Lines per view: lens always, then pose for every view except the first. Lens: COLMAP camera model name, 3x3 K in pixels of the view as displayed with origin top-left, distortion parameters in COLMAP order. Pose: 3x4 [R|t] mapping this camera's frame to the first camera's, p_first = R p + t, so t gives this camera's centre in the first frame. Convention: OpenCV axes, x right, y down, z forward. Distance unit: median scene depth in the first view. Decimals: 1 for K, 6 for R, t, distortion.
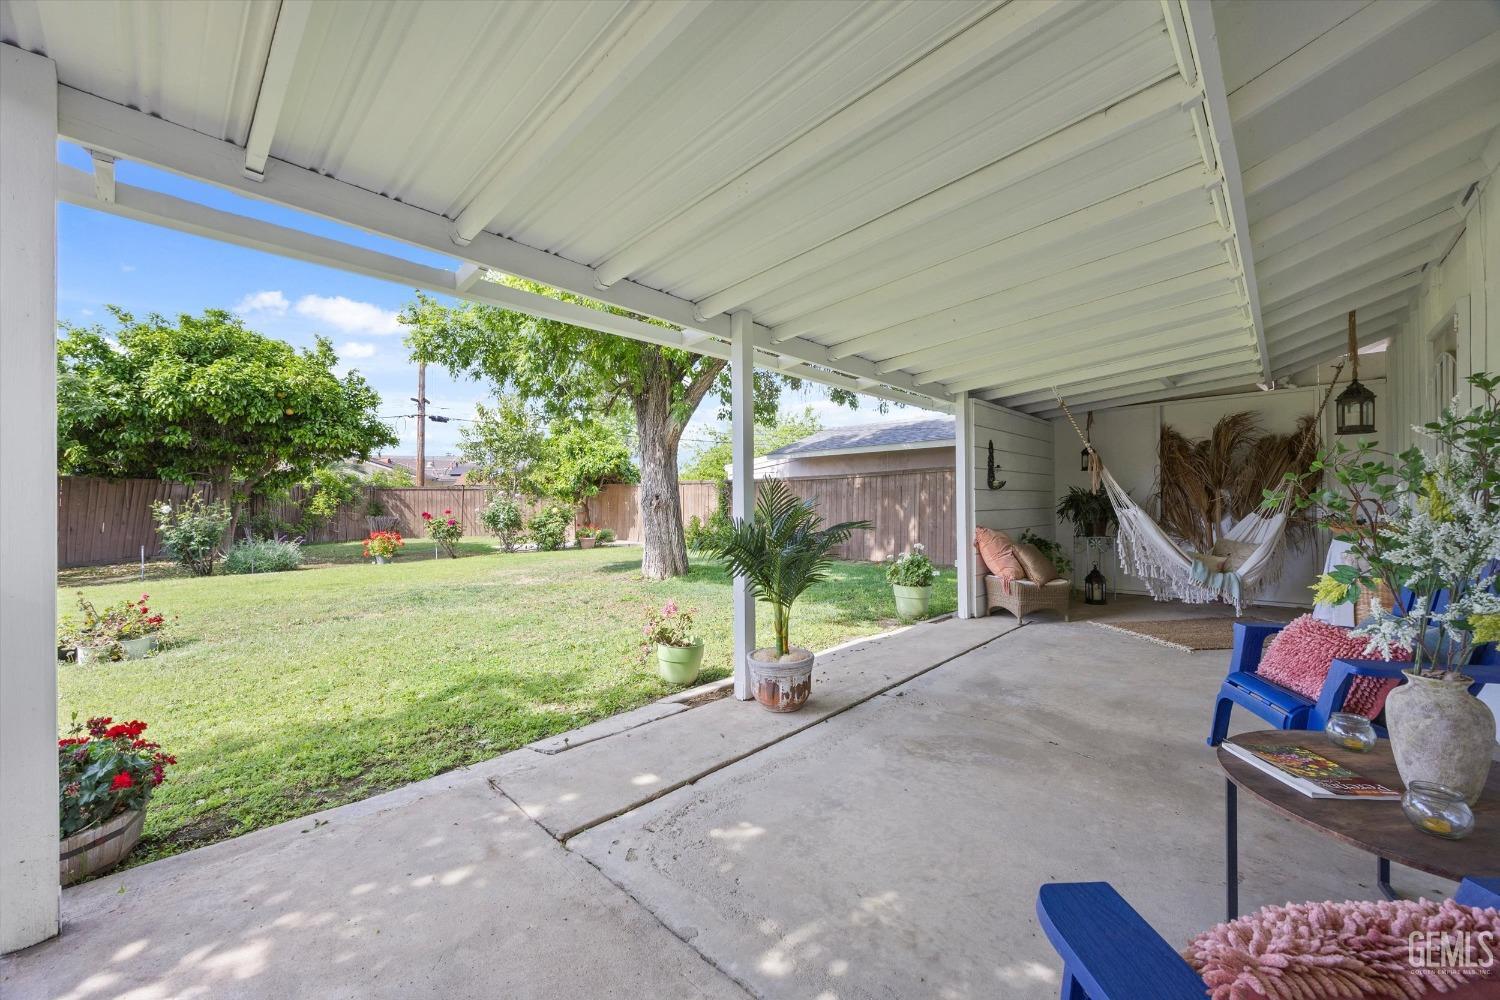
lens RADIAL K [[578.2, 0, 753.5], [0, 578.2, 499.9], [0, 0, 1]] dist [-0.001726, -0.000022]
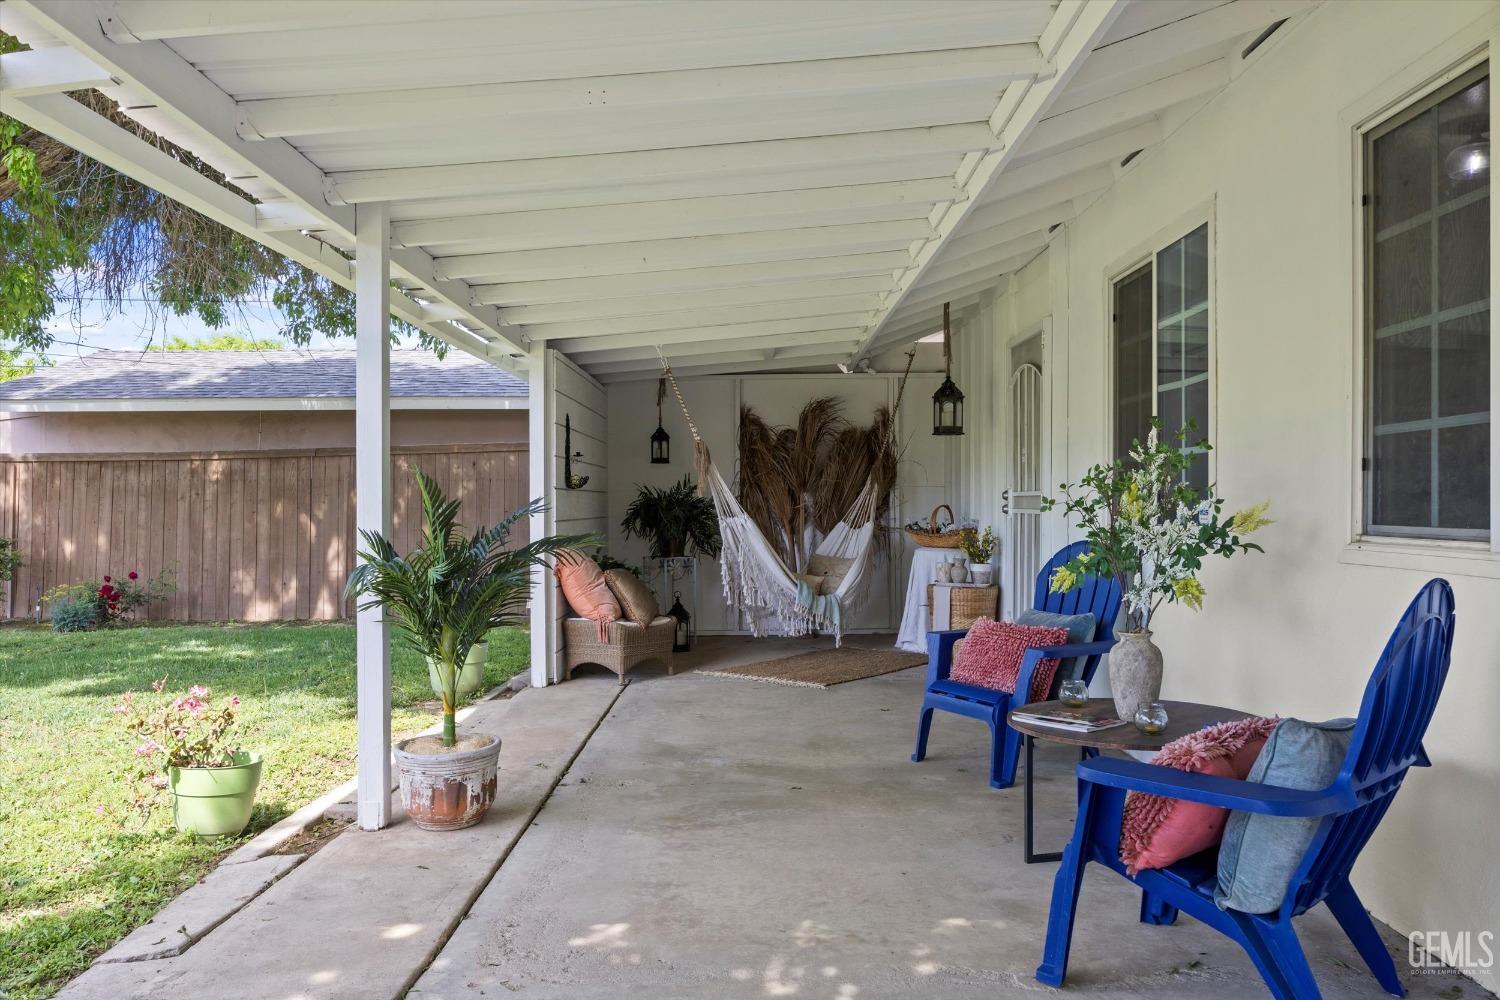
lens RADIAL K [[1116.4, 0, 750.0], [0, 1116.4, 500.0], [0, 0, 1]] dist [-0.001965, -0.000600]
pose [[0.735000, 0.005919, 0.678042, -0.324334], [-0.002901, 0.999980, -0.005584, 0.001144], [-0.678061, 0.002137, 0.735002, -0.084945]]
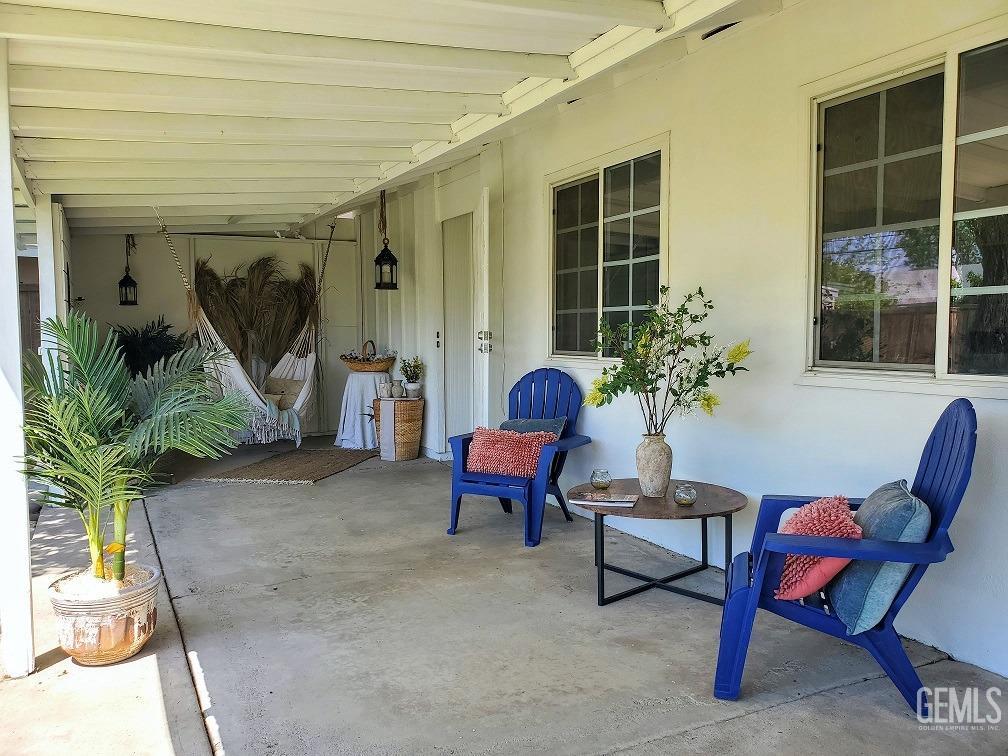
lens RADIAL K [[765.1, 0, 504.0], [0, 765.1, 378.0], [0, 0, 1]] dist [0.066104, -0.141270]
pose [[0.332087, -0.050631, 0.941889, -0.367565], [-0.001382, 0.998531, 0.054163, -0.008999], [-0.943248, -0.019288, 0.331529, 0.153029]]
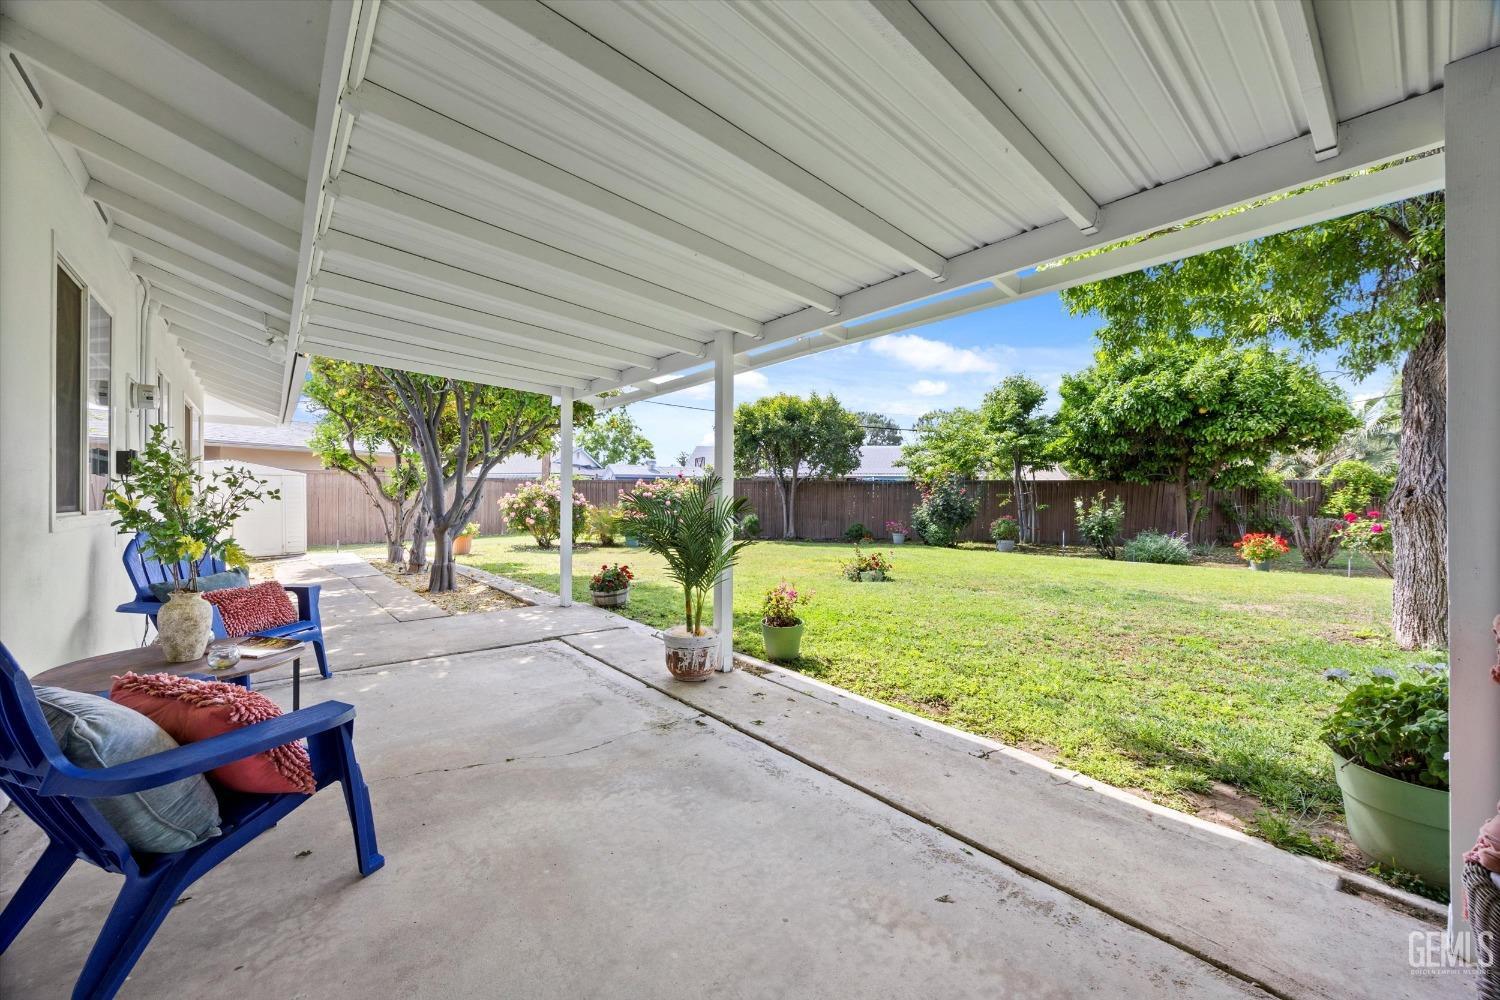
lens RADIAL K [[570.7, 0, 744.6], [0, 570.7, 504.9], [0, 0, 1]] dist [-0.000655, 0.000132]
pose [[-0.124337, 0.013356, -0.992150, 0.678351], [0.000223, 0.999910, 0.013432, 0.000139], [0.992240, 0.001449, -0.124329, 0.732063]]
